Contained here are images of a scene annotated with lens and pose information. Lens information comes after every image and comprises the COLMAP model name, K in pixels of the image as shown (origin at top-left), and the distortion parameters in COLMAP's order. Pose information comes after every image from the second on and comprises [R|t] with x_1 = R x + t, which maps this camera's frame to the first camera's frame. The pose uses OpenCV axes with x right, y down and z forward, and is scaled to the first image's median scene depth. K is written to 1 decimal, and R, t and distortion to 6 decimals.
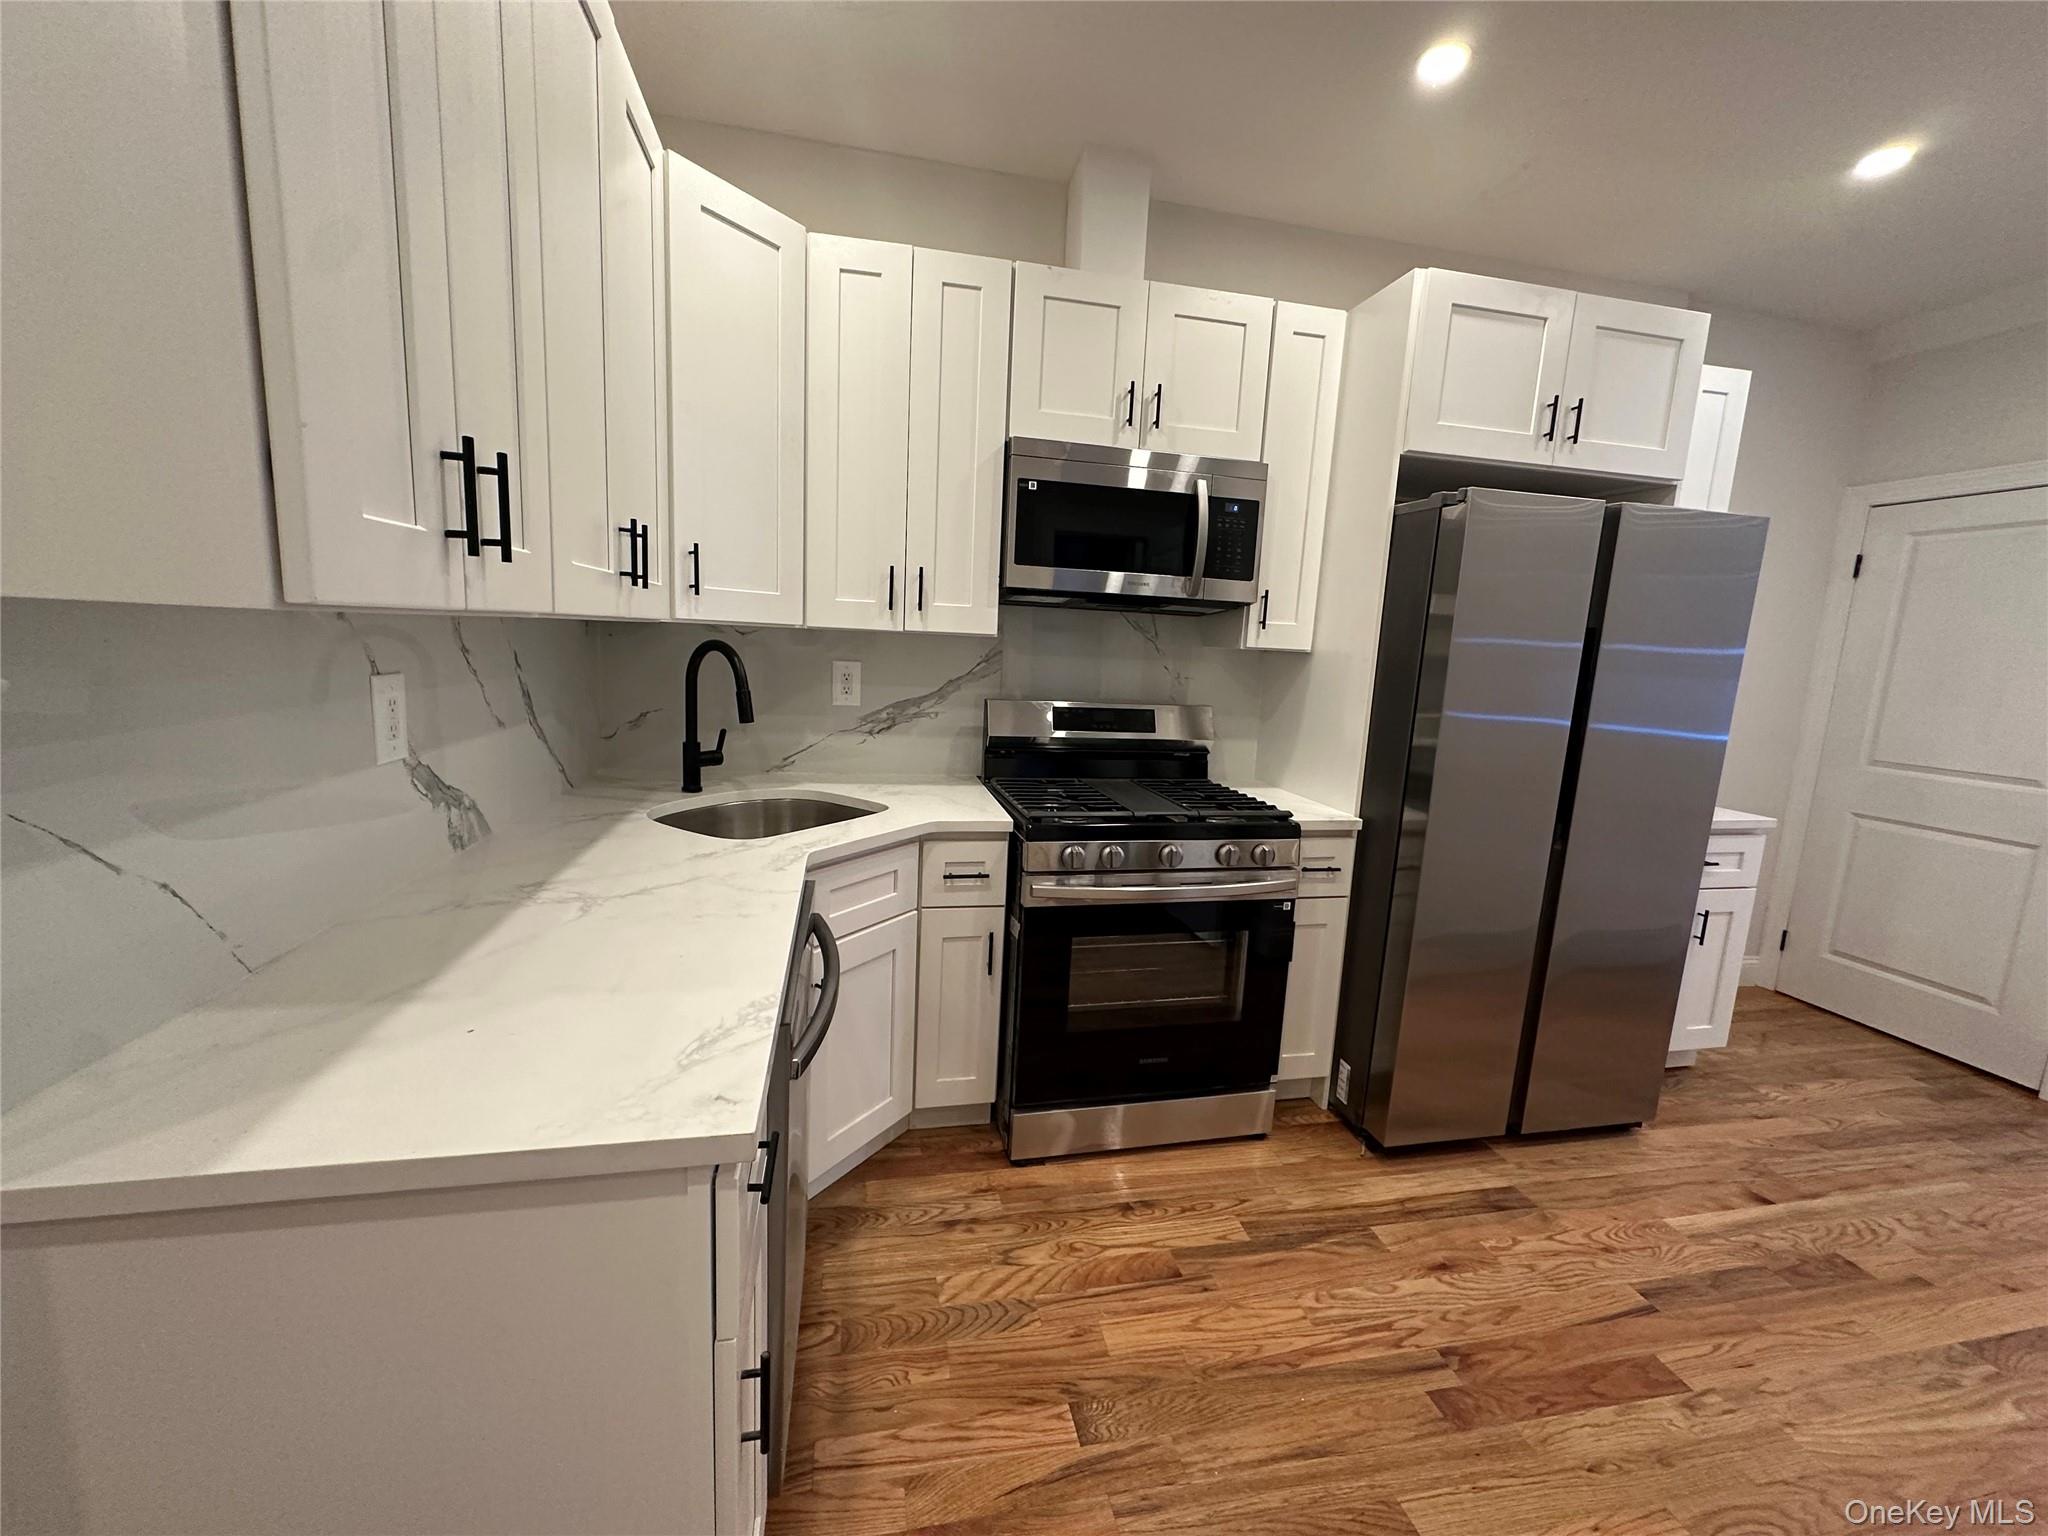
lens RADIAL K [[812.9, 0, 1025.0], [0, 812.9, 761.2], [0, 0, 1]] dist [-0.004352, 0.000392]
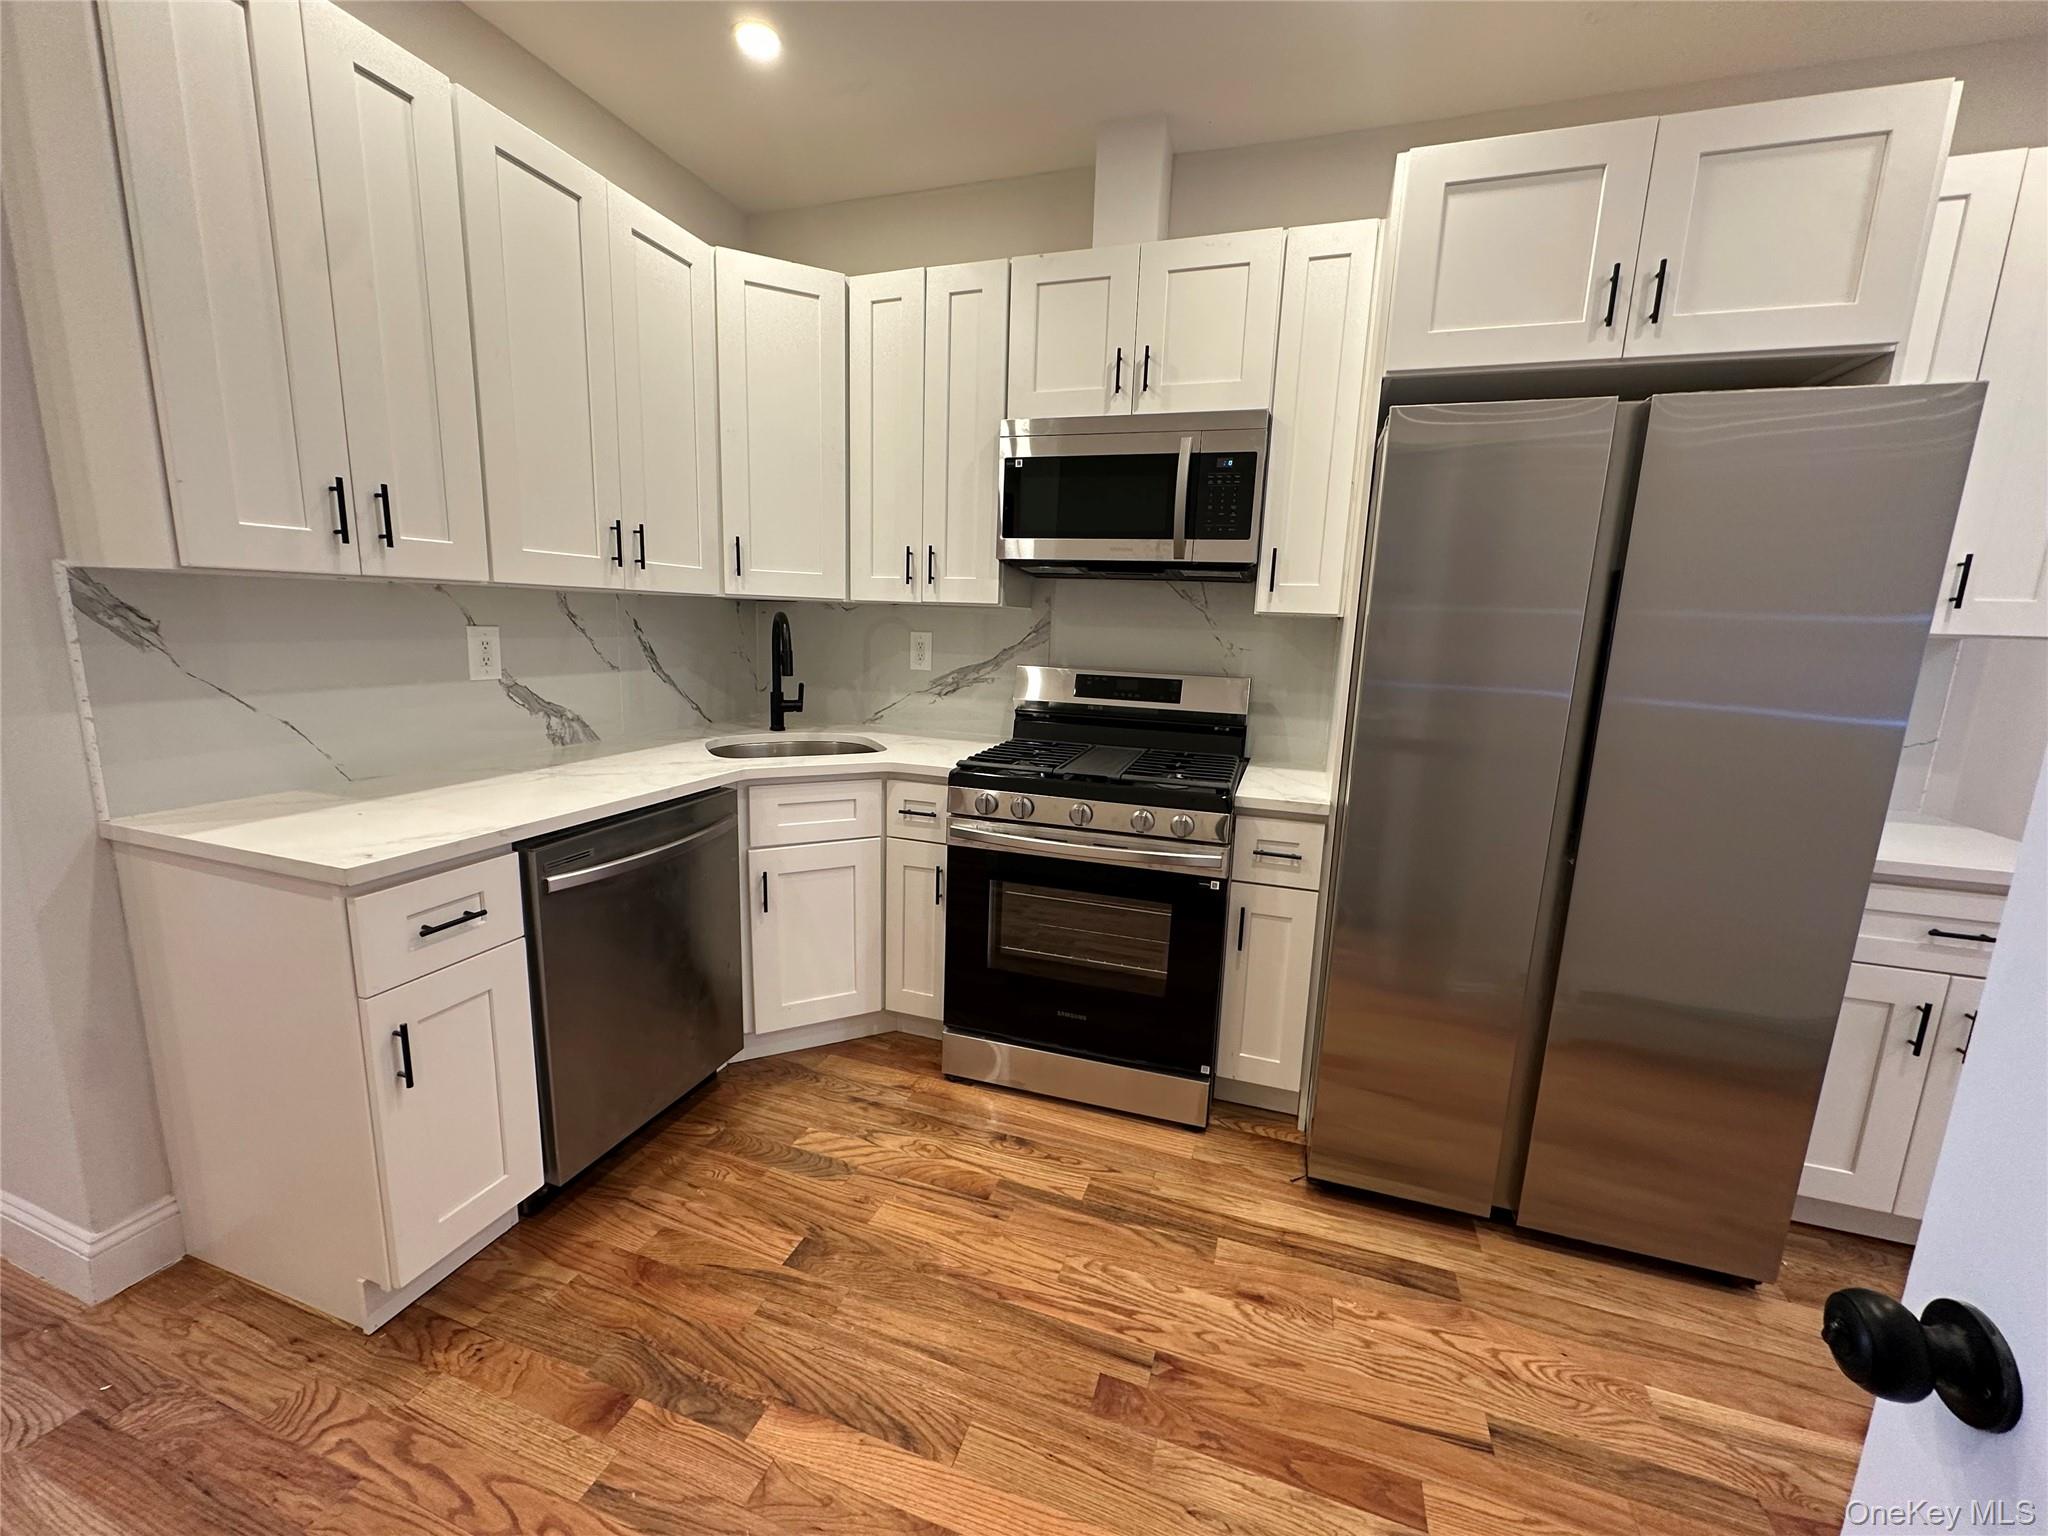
lens RADIAL K [[812.9, 0, 1023.4], [0, 812.9, 760.6], [0, 0, 1]] dist [-0.004352, 0.000392]
pose [[0.861029, 0.070914, -0.503587, 0.604853], [-0.070576, 0.997311, 0.019768, 0.033234], [0.503634, 0.018520, 0.863718, 0.082775]]
